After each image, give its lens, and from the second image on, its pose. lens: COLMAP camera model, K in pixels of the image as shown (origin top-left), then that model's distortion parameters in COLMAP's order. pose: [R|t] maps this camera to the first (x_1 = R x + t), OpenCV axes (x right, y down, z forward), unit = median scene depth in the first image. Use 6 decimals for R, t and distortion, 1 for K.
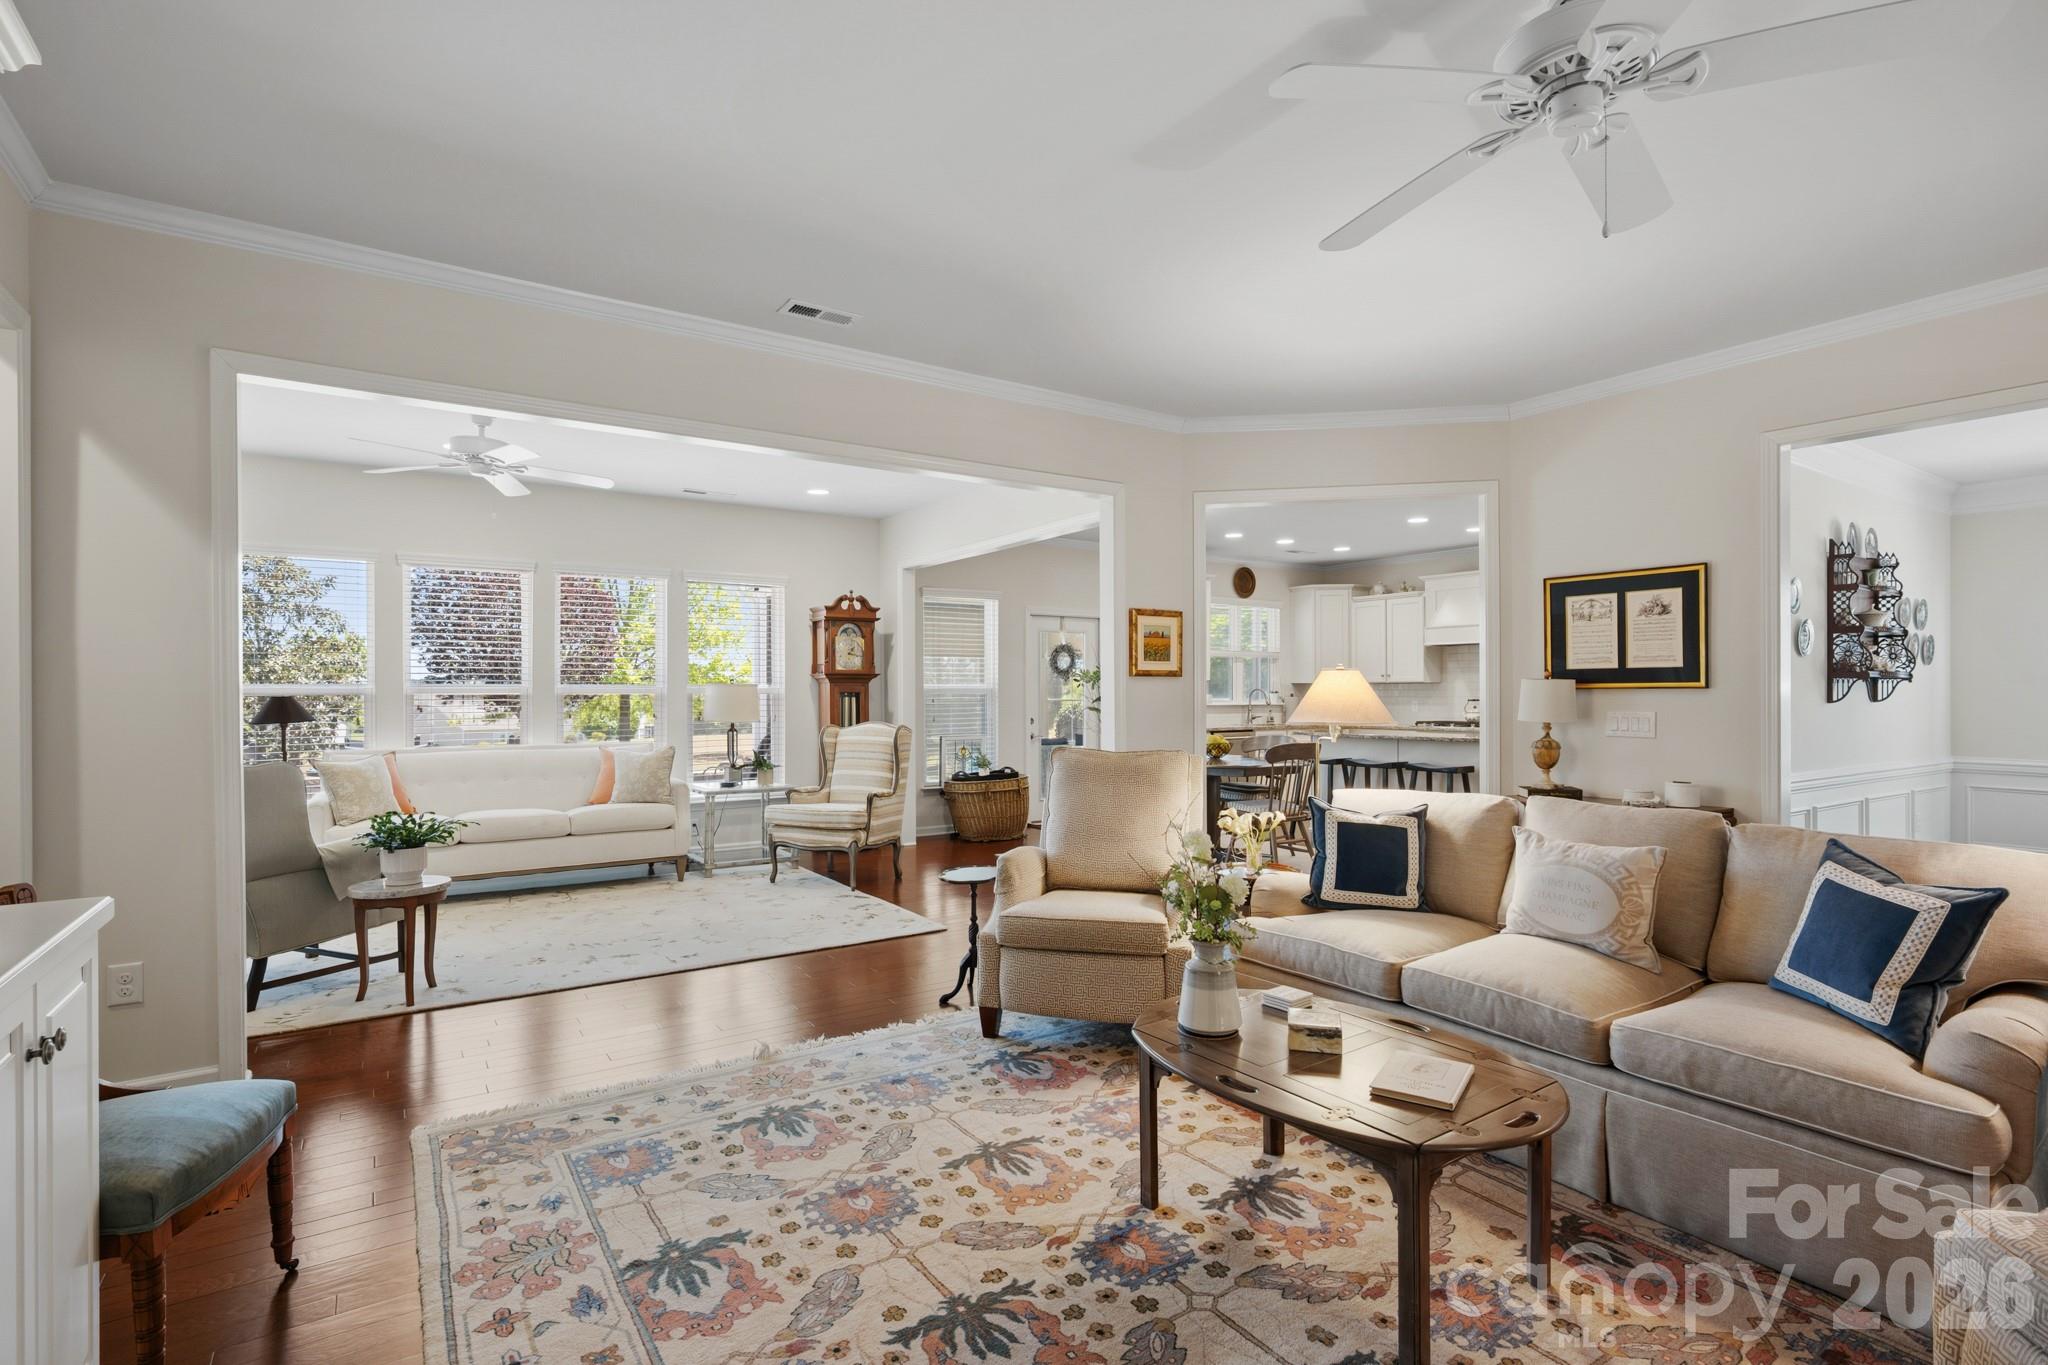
lens RADIAL K [[968.5, 0, 1013.1], [0, 968.5, 690.9], [0, 0, 1]] dist [-0.004740, 0.000895]
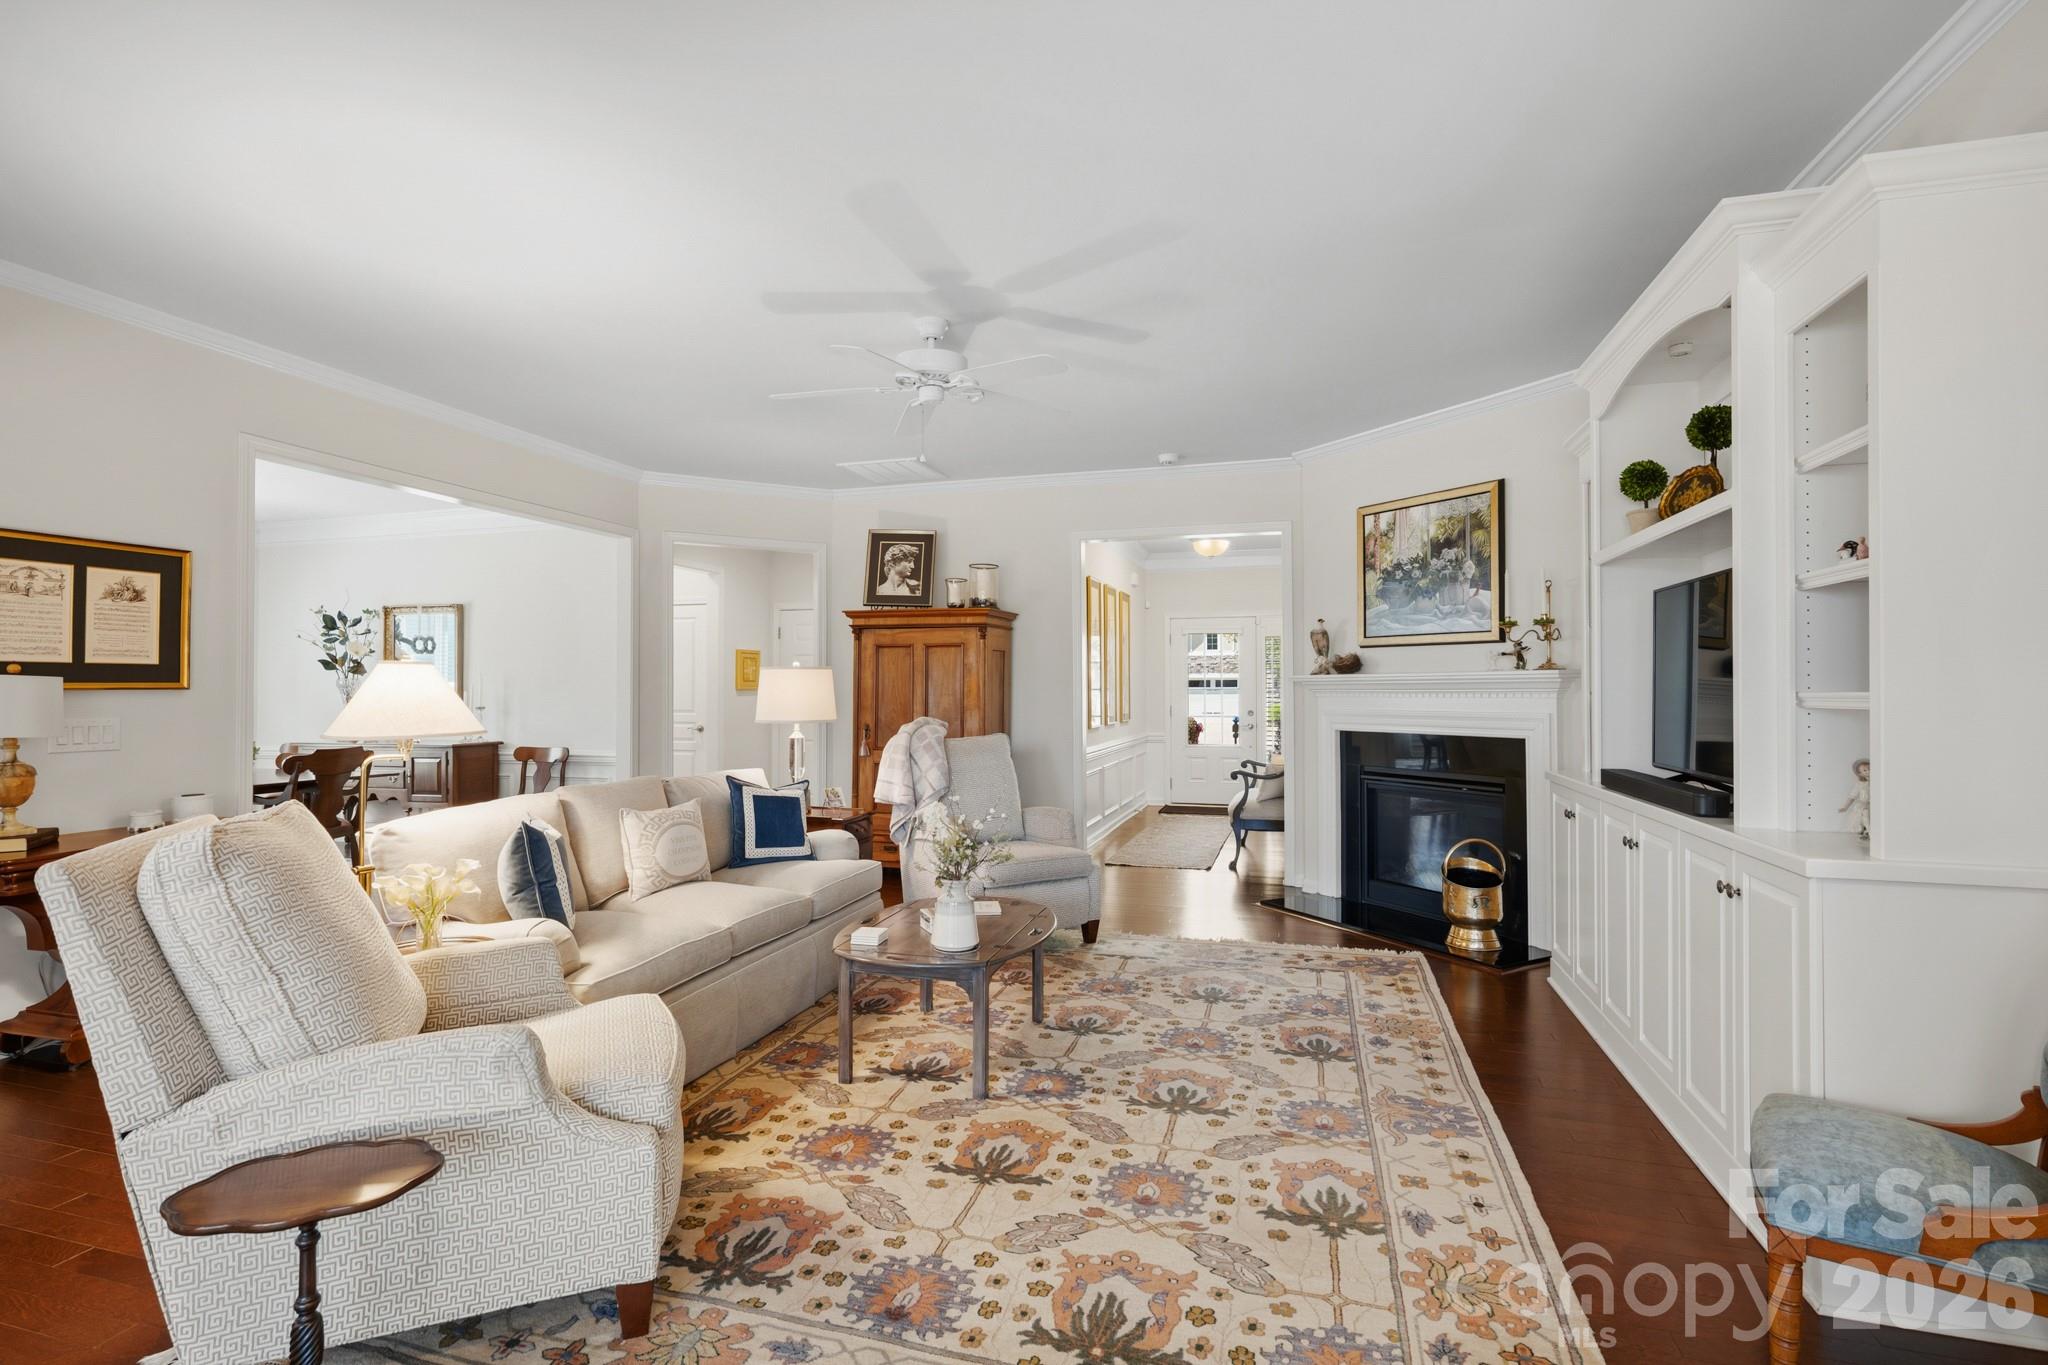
lens RADIAL K [[963.4, 0, 1024.0], [0, 963.4, 682.5], [0, 0, 1]] dist [-0.025780, 0.017019]
pose [[-0.640833, 0.008652, 0.767631, -0.460905], [0.003831, 0.999960, -0.008072, 0.000856], [-0.767671, -0.002232, -0.640841, 0.946622]]
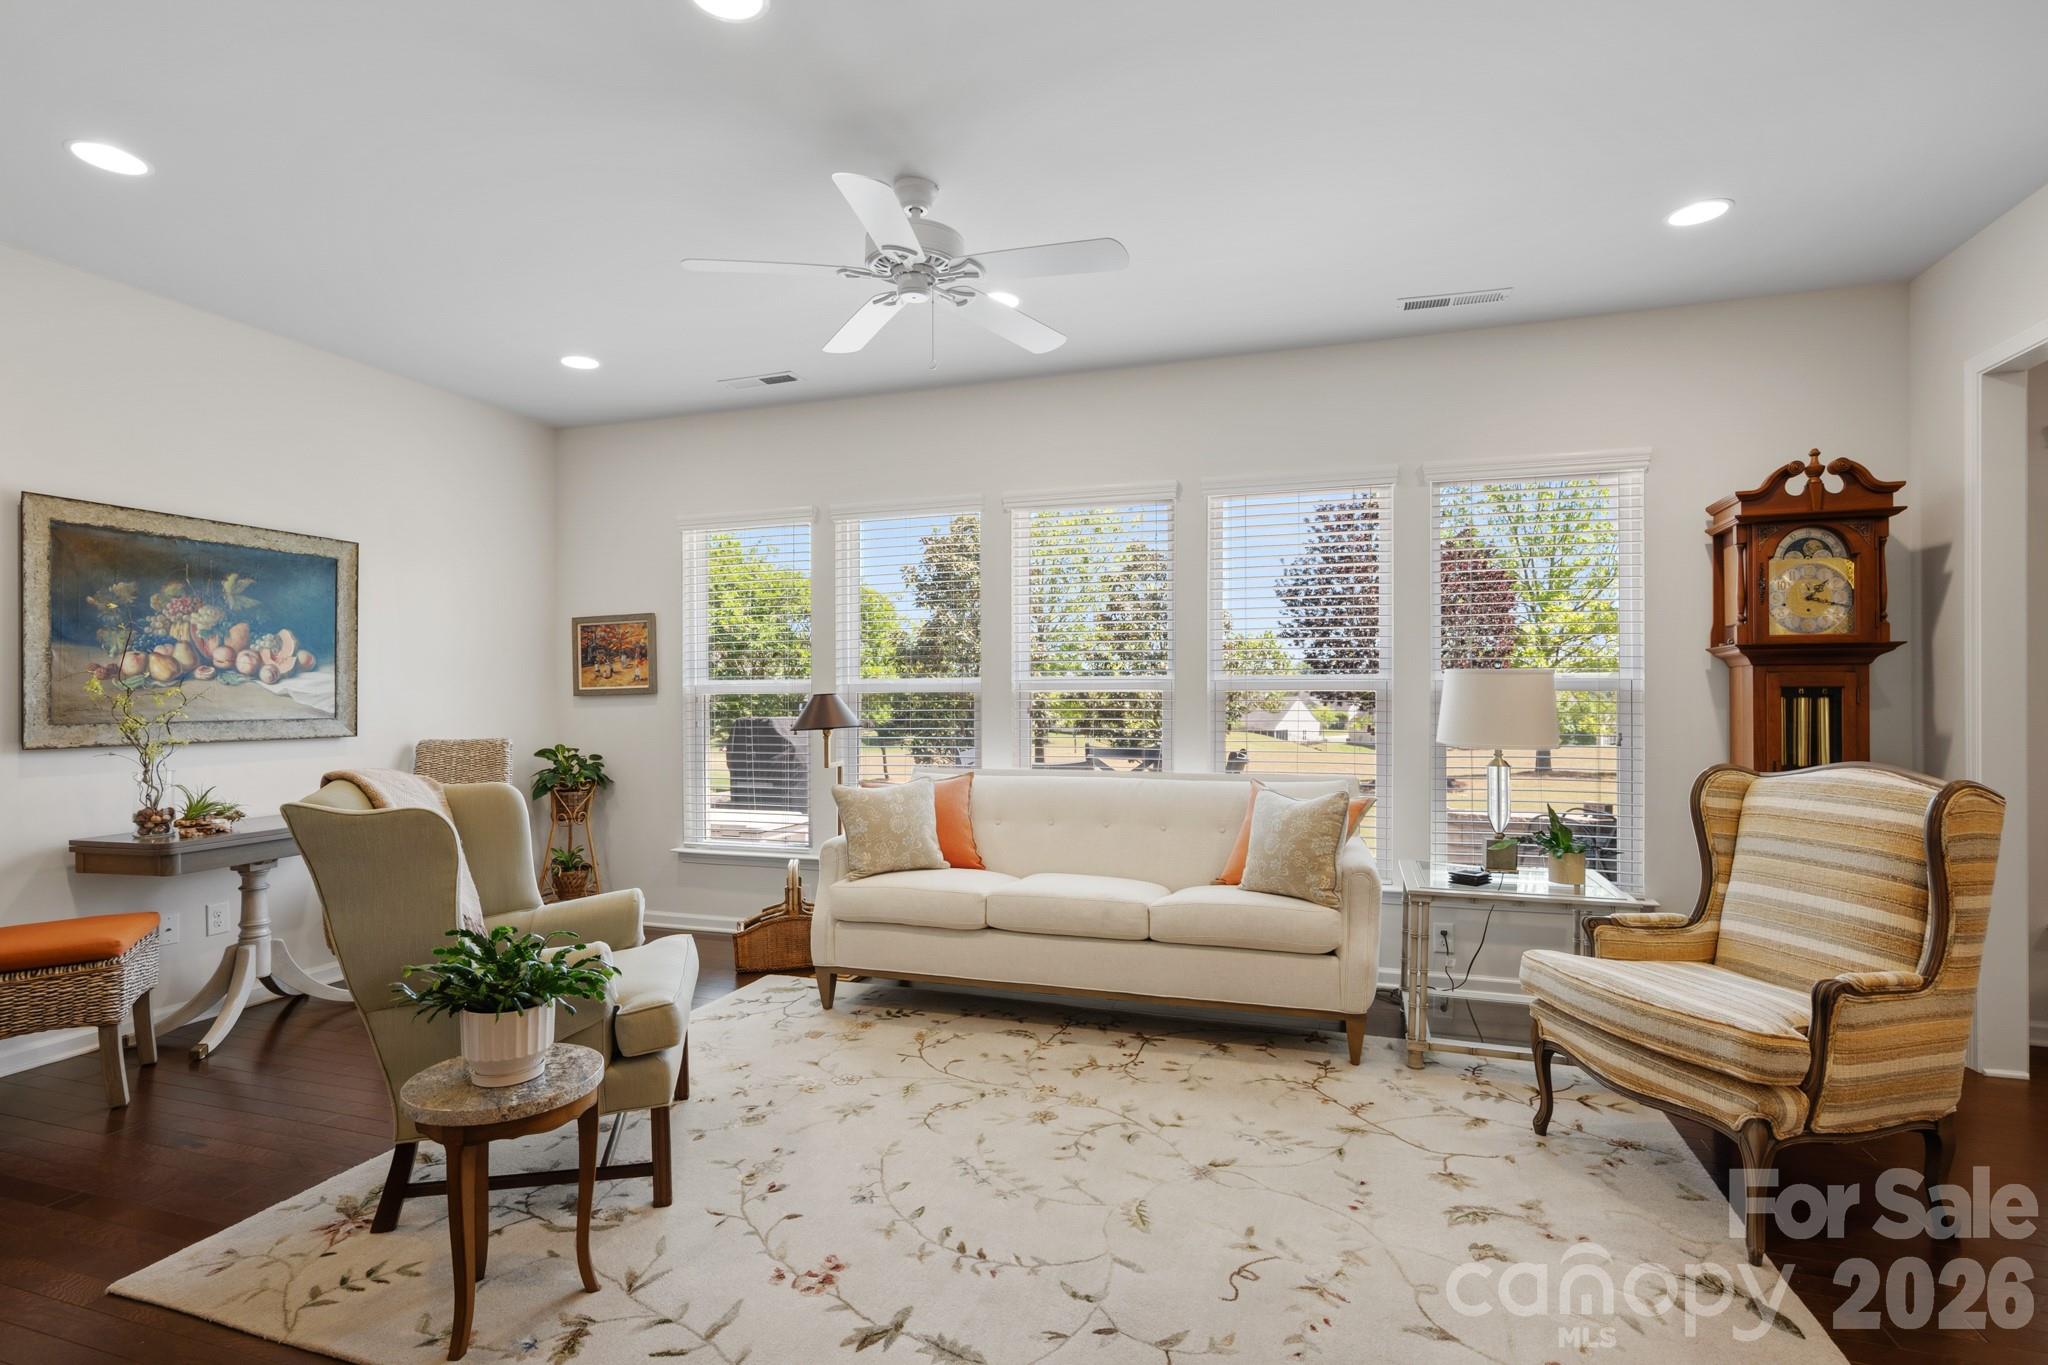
lens RADIAL K [[982.8, 0, 1027.7], [0, 982.8, 694.2], [0, 0, 1]] dist [-0.002087, -0.000037]
pose [[0.616811, 0.000356, -0.787112, -0.071156], [0.001533, 0.999997, 0.001654, 0.006185], [0.787110, -0.002226, 0.616808, 0.816783]]
